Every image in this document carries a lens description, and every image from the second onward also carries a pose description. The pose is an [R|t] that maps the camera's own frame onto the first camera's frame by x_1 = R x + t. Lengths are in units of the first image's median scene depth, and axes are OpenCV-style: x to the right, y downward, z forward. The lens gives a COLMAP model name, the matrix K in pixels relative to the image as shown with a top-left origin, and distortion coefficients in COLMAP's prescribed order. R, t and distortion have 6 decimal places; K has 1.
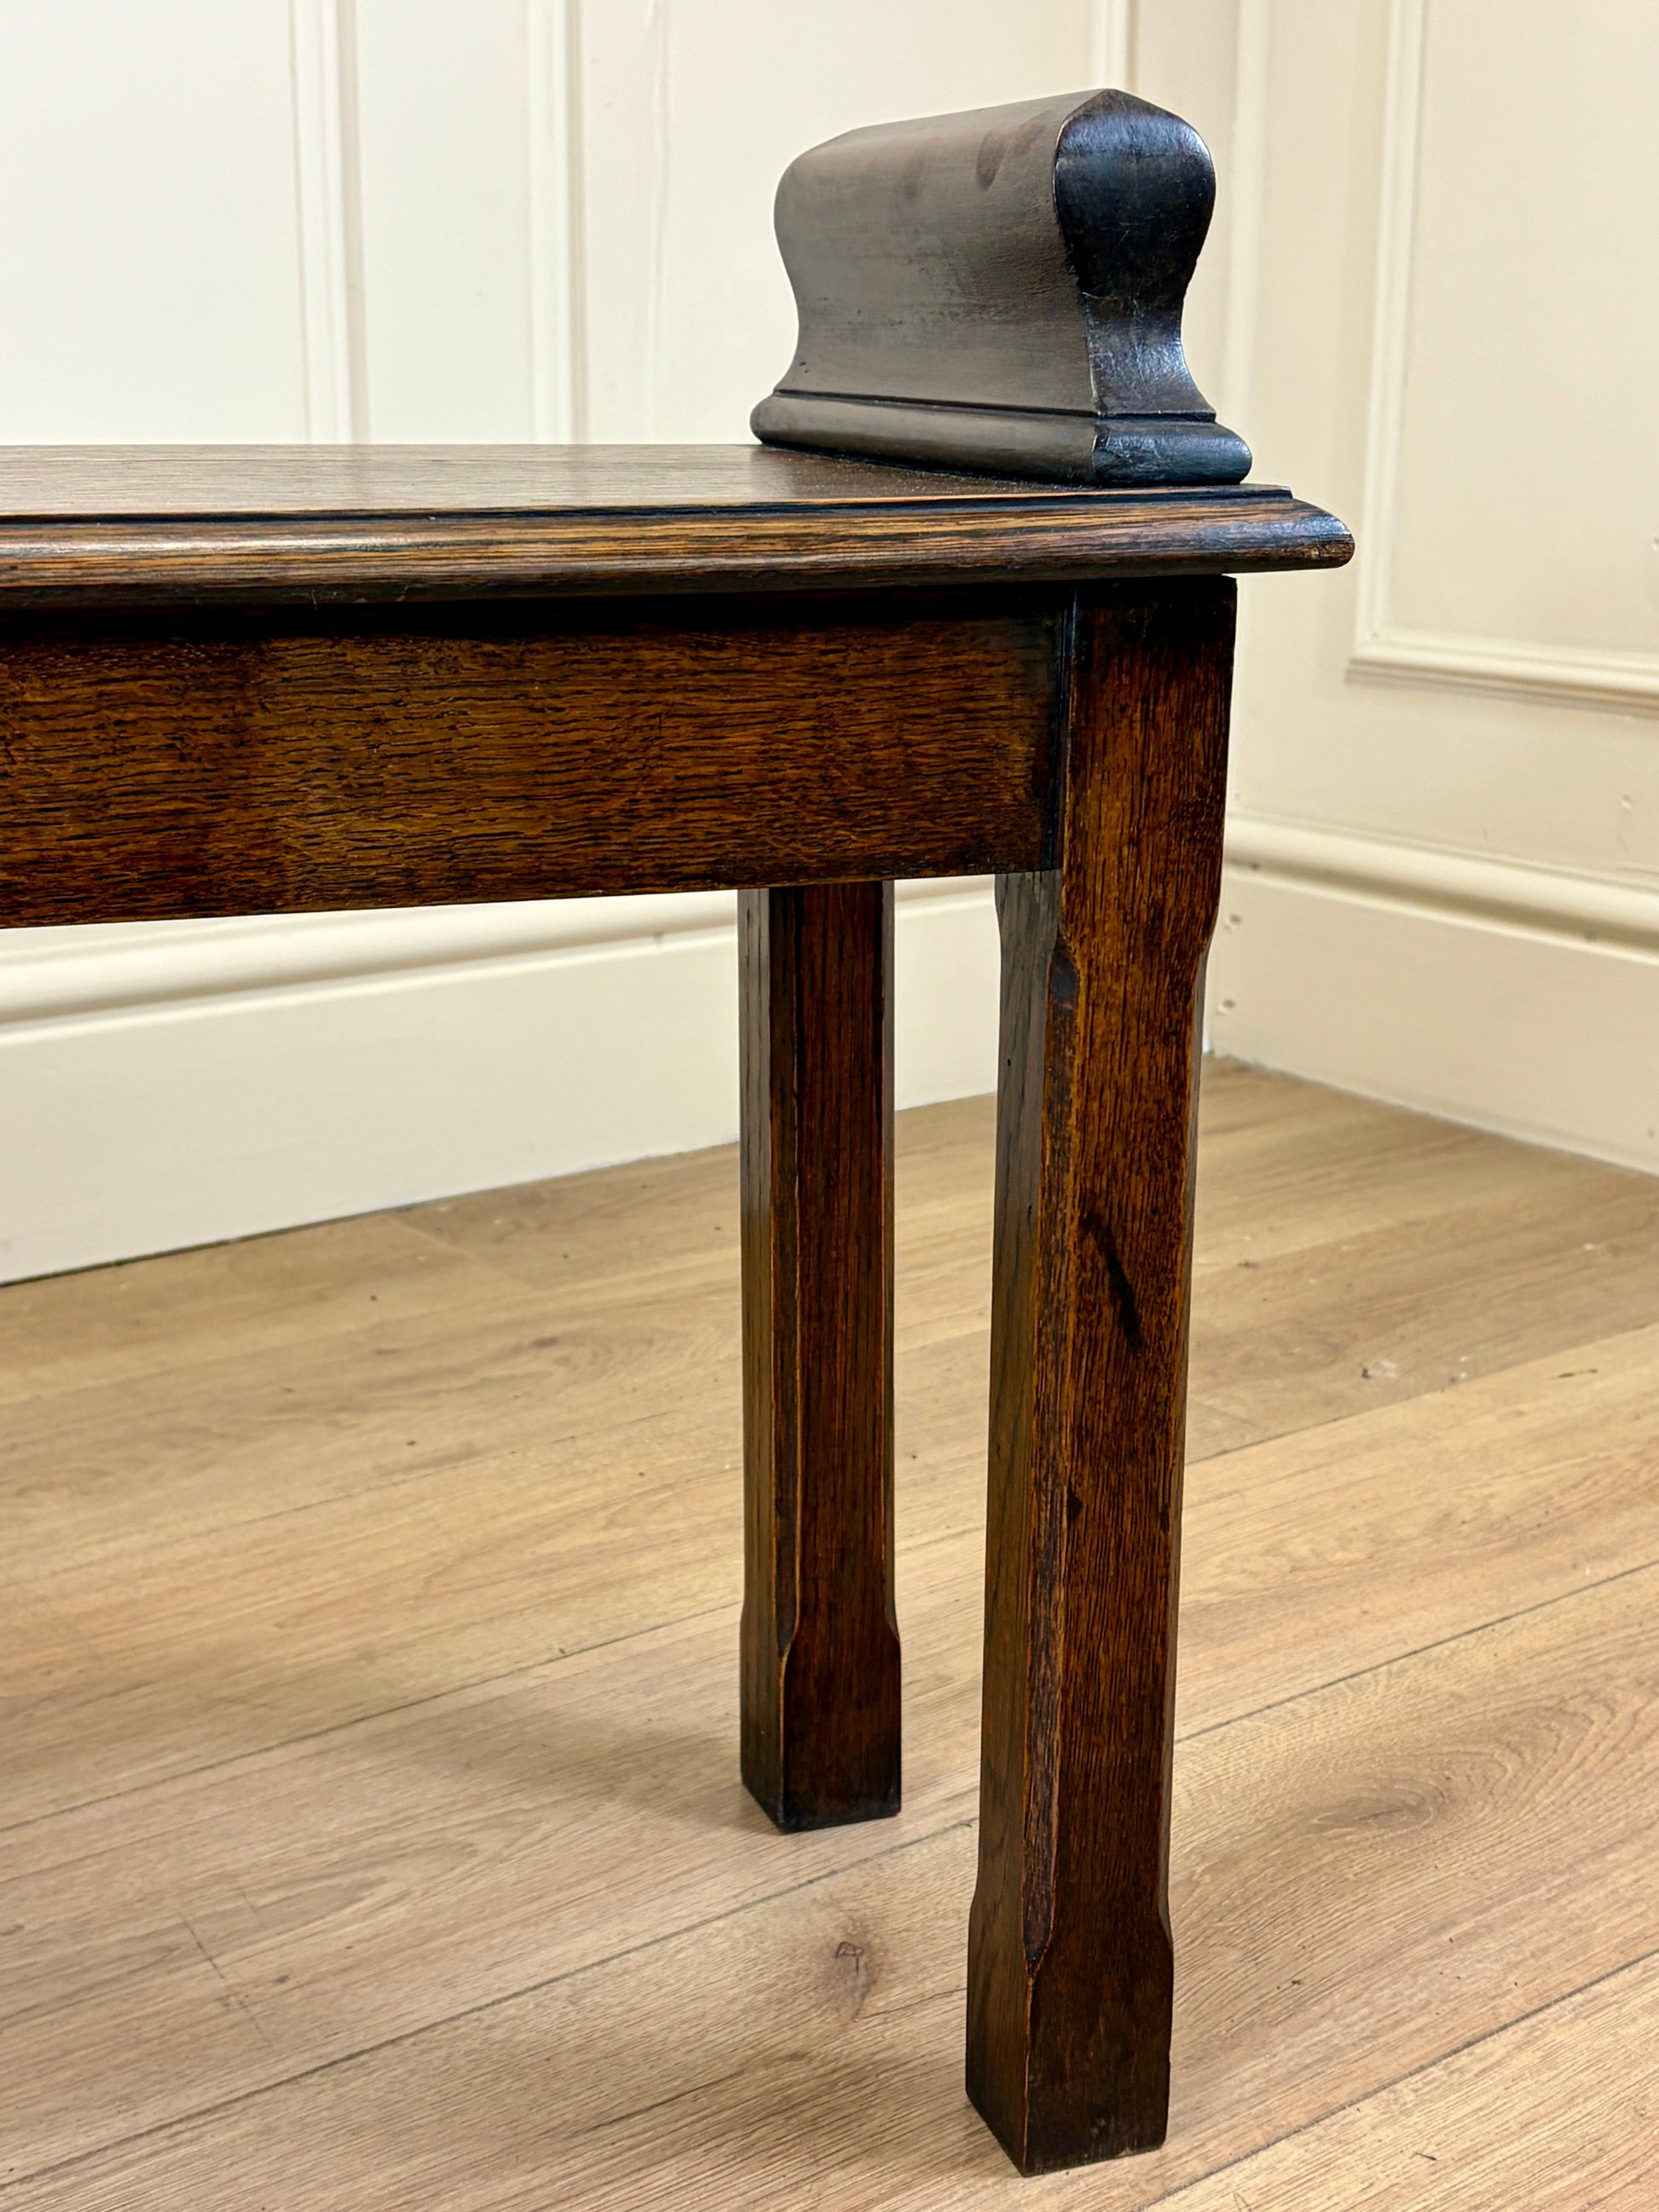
lens RADIAL K [[3028.0, 0, 828.7], [0, 3028.0, 1117.3], [0, 0, 1]] dist [0.254454, -0.996948]
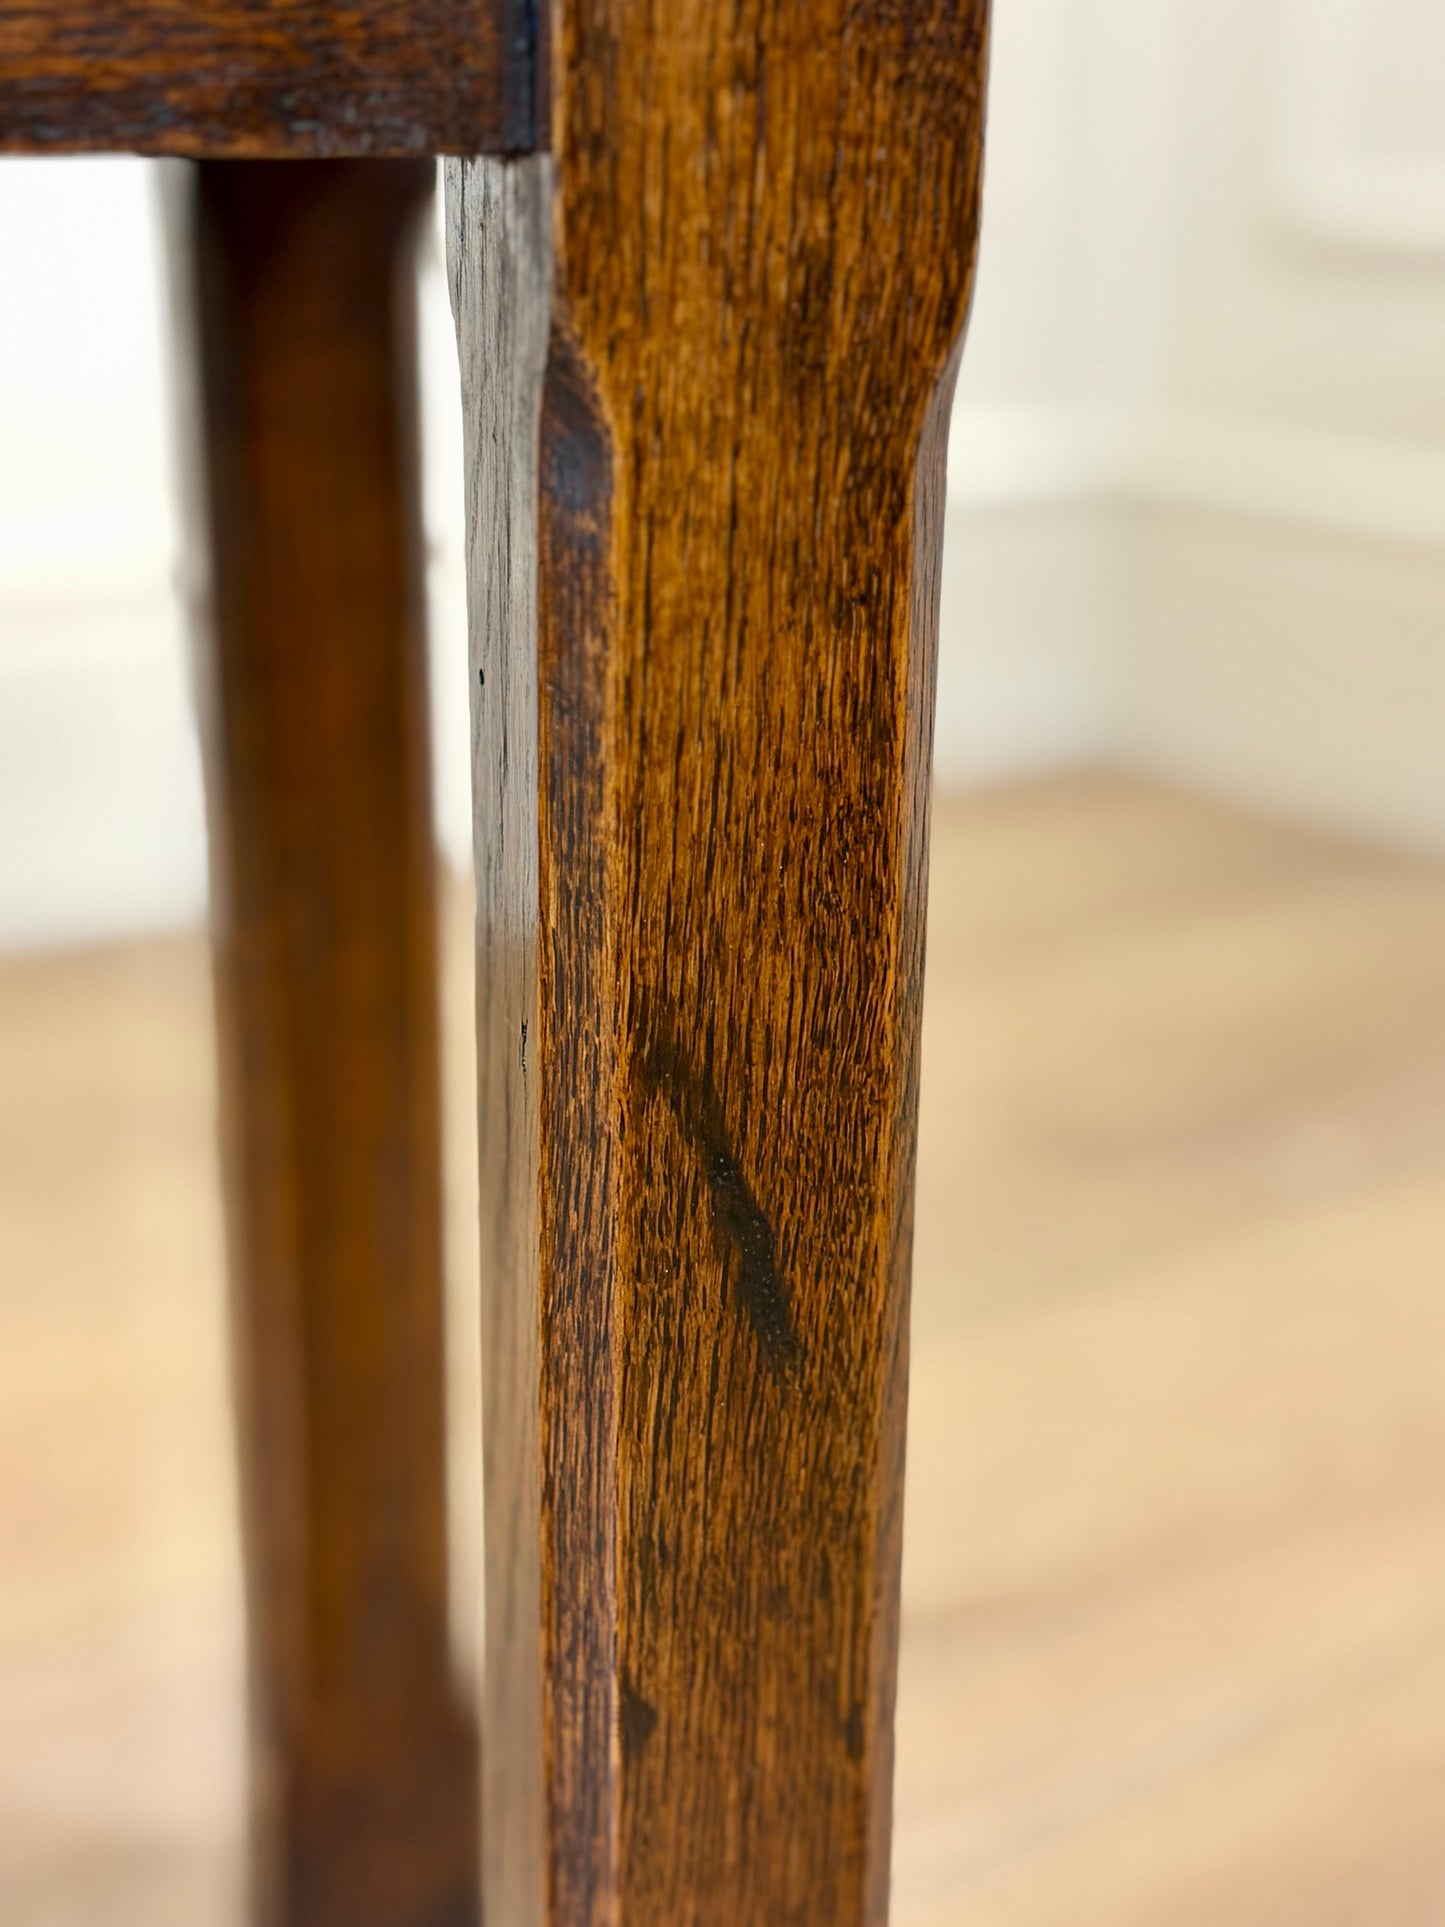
lens RADIAL K [[2896.3, 0, 712.7], [0, 2896.3, 976.3], [0, 0, 1]] dist [0.258939, -1.109369]
pose [[0.999837, 0.007421, -0.016467, 0.100440], [-0.006514, 0.998494, 0.054475, 0.000974], [0.016846, -0.054359, 0.998379, 0.614301]]
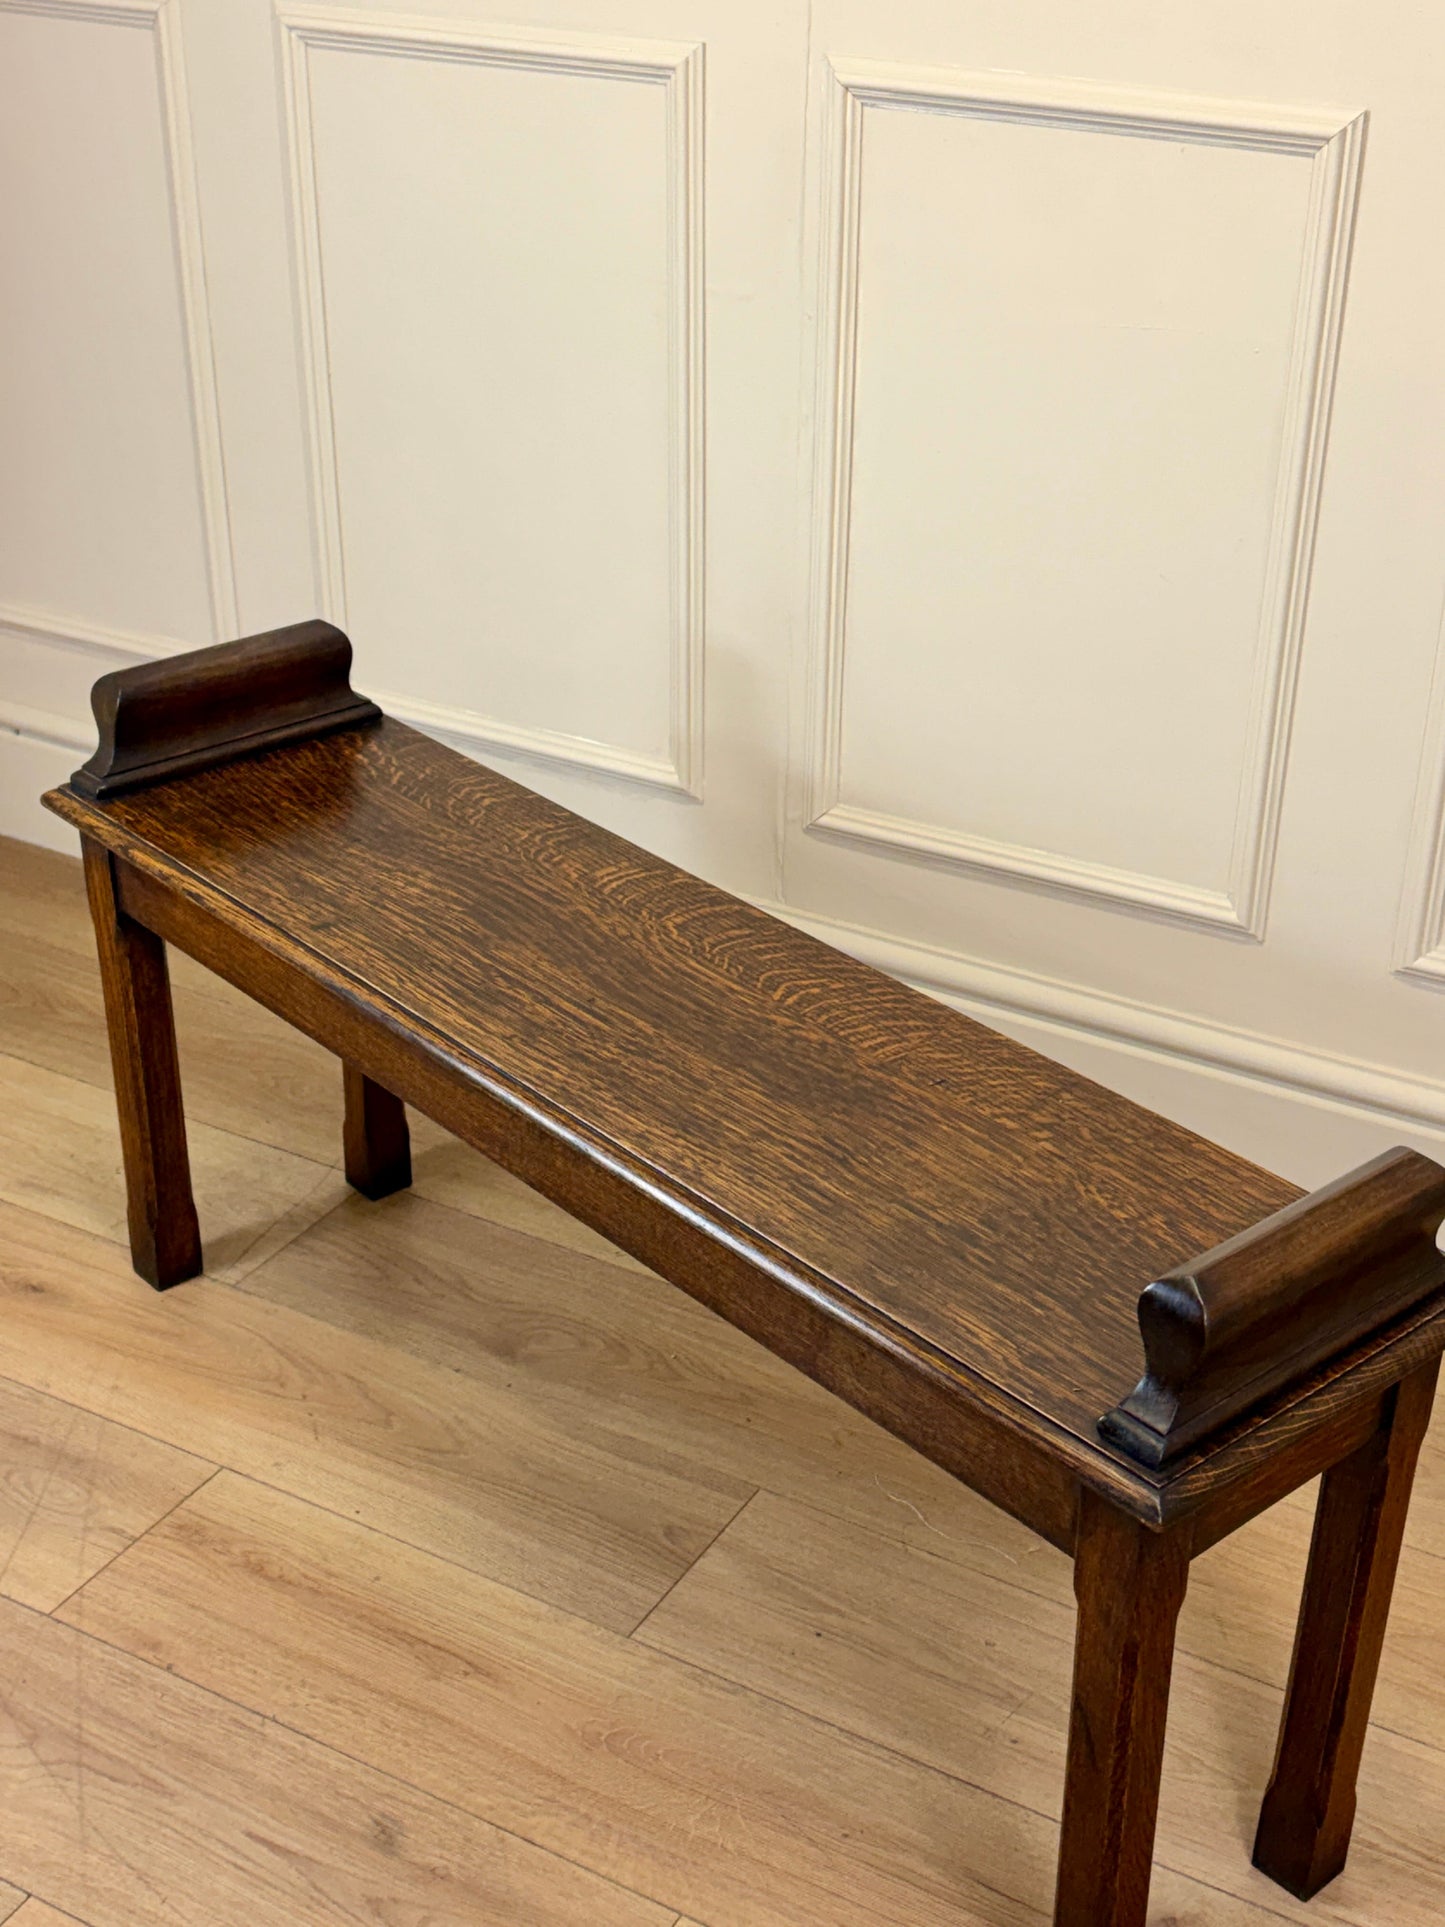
lens RADIAL K [[2637.7, 0, 721.8], [0, 2637.7, 973.3], [0, 0, 1]] dist [0.254454, -0.996948]
pose [[0.374625, 0.437096, -0.817682, 1.320451], [-0.243364, 0.897339, 0.368179, -1.073096], [0.894667, 0.061065, 0.442539, -0.095078]]
